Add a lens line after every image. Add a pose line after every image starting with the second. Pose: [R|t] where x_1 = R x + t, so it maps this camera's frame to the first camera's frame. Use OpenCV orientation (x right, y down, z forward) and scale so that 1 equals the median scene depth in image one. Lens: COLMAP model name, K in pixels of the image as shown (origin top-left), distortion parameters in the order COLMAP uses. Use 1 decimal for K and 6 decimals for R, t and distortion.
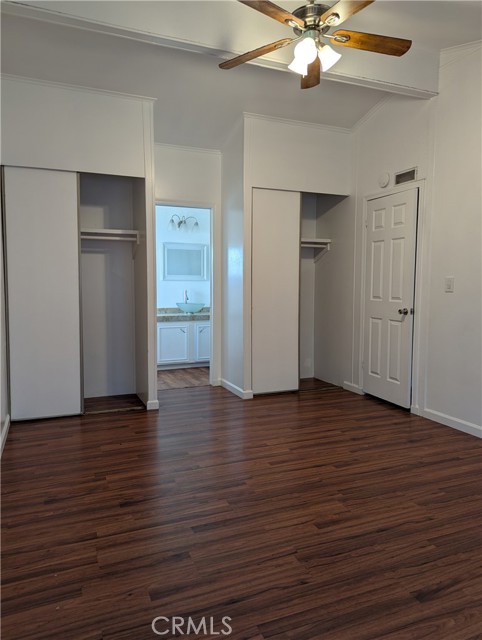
lens RADIAL K [[451.8, 0, 235.6], [0, 451.8, 318.9], [0, 0, 1]] dist [0.039196, -0.010015]
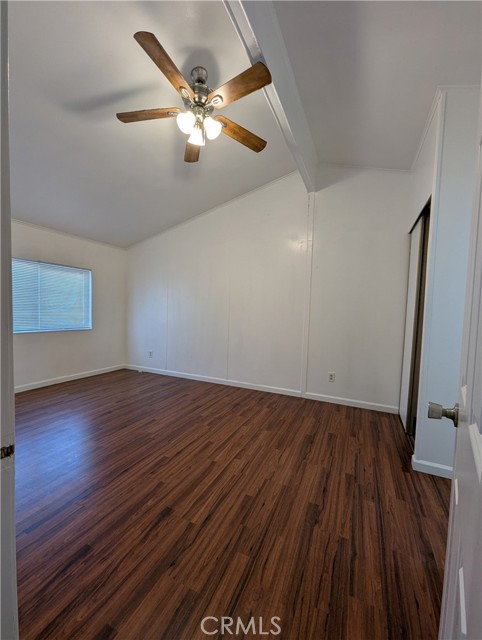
lens RADIAL K [[265.9, 0, 238.2], [0, 265.9, 322.3], [0, 0, 1]] dist [-0.000686, -0.000193]
pose [[-0.734413, 0.007593, -0.678660, 0.556728], [-0.091253, 0.989753, 0.109823, -0.129564], [0.672540, 0.142585, -0.726195, 1.589169]]
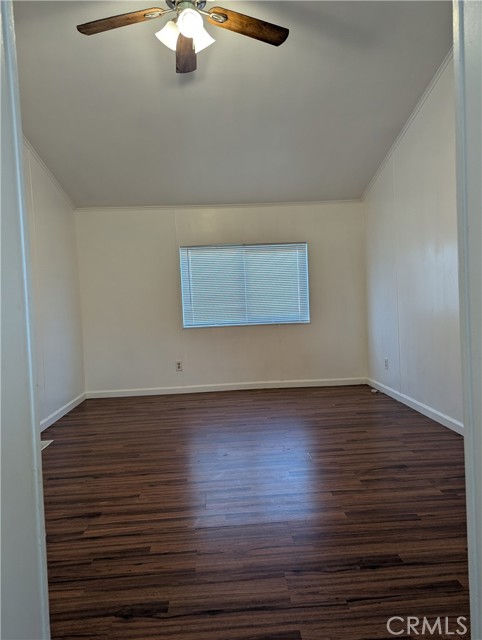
lens RADIAL K [[451.8, 0, 240.9], [0, 451.8, 319.0], [0, 0, 1]] dist [0.039196, -0.010015]
pose [[-0.939969, 0.028020, 0.340107, -0.214858], [0.071789, 0.990558, 0.116799, -0.105160], [-0.333623, 0.134203, -0.933105, 1.782545]]
